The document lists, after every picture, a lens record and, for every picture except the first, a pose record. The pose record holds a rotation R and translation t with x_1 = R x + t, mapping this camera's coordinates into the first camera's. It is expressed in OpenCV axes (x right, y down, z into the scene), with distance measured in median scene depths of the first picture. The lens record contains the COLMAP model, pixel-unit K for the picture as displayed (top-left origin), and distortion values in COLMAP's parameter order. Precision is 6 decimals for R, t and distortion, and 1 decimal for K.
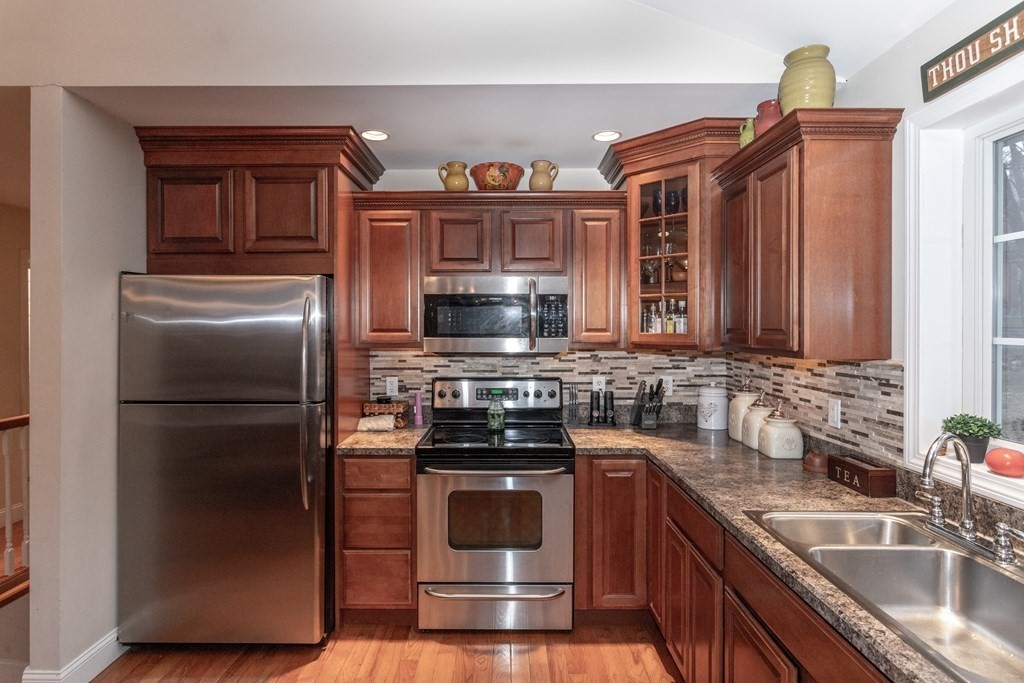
lens RADIAL K [[532.1, 0, 512.7], [0, 532.1, 332.5], [0, 0, 1]] dist [-0.005744, 0.005698]
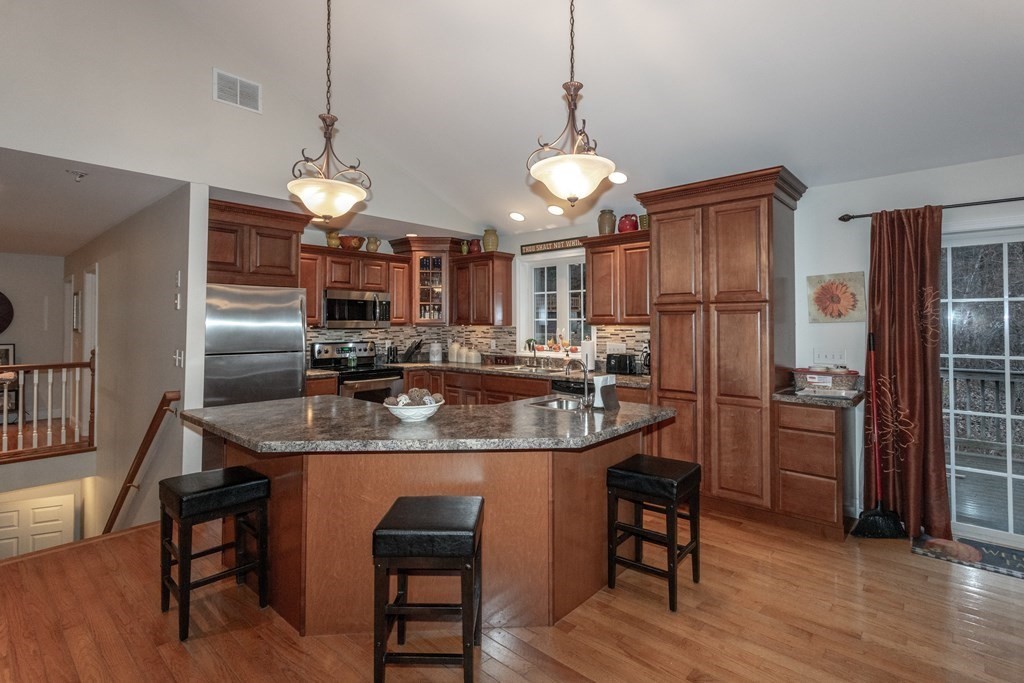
lens RADIAL K [[490.3, 0, 508.7], [0, 490.3, 313.8], [0, 0, 1]] dist [-0.003219, 0.002610]
pose [[0.676880, 0.014581, 0.735949, -1.390616], [0.008038, 0.999598, -0.027197, 0.052165], [-0.736049, 0.024325, 0.676491, -0.958841]]
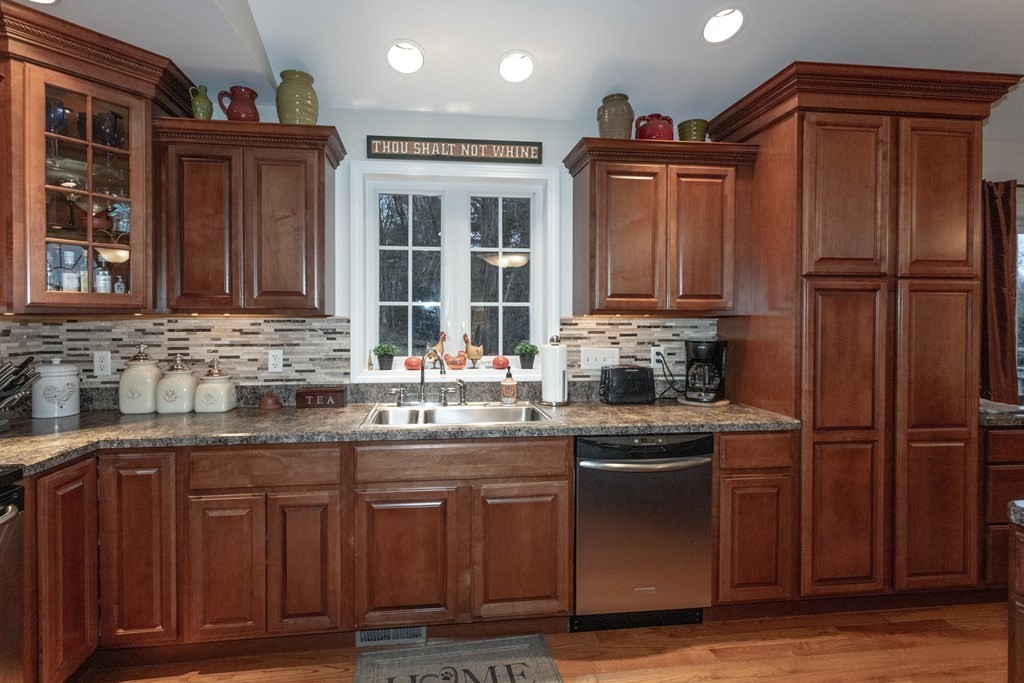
lens RADIAL K [[490.3, 0, 494.0], [0, 490.3, 319.6], [0, 0, 1]] dist [-0.003219, 0.002610]
pose [[-0.113905, -0.004742, 0.993480, -0.609735], [0.007537, 0.999956, 0.005637, 0.049810], [-0.993463, 0.008130, -0.113864, 0.610903]]
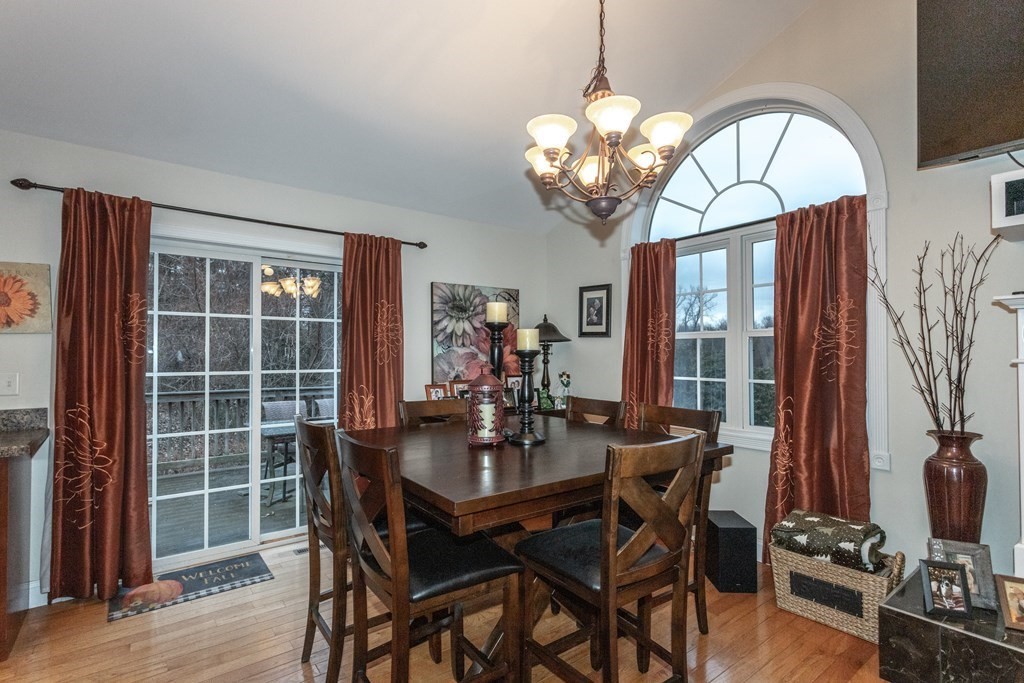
lens RADIAL K [[490.3, 0, 509.6], [0, 490.3, 350.8], [0, 0, 1]] dist [-0.003219, 0.002610]
pose [[-0.604833, 0.009382, 0.796297, -1.025535], [0.010057, 0.999941, -0.004142, 0.100395], [-0.796289, 0.005503, -0.604892, -0.899442]]
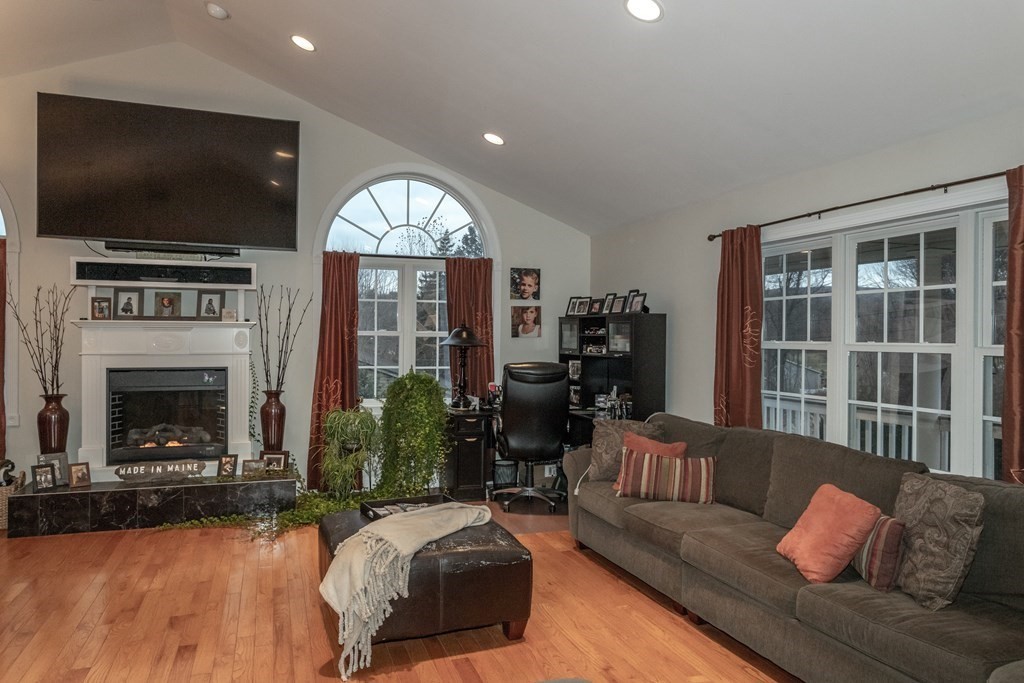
lens RADIAL K [[713.3, 0, 511.4], [0, 713.3, 334.8], [0, 0, 1]] dist [-0.006157, 0.010043]
pose [[-0.951011, -0.004880, -0.309118, -1.513413], [-0.008193, 0.999922, 0.009422, 0.027049], [0.309048, 0.011493, -0.950977, 0.599223]]
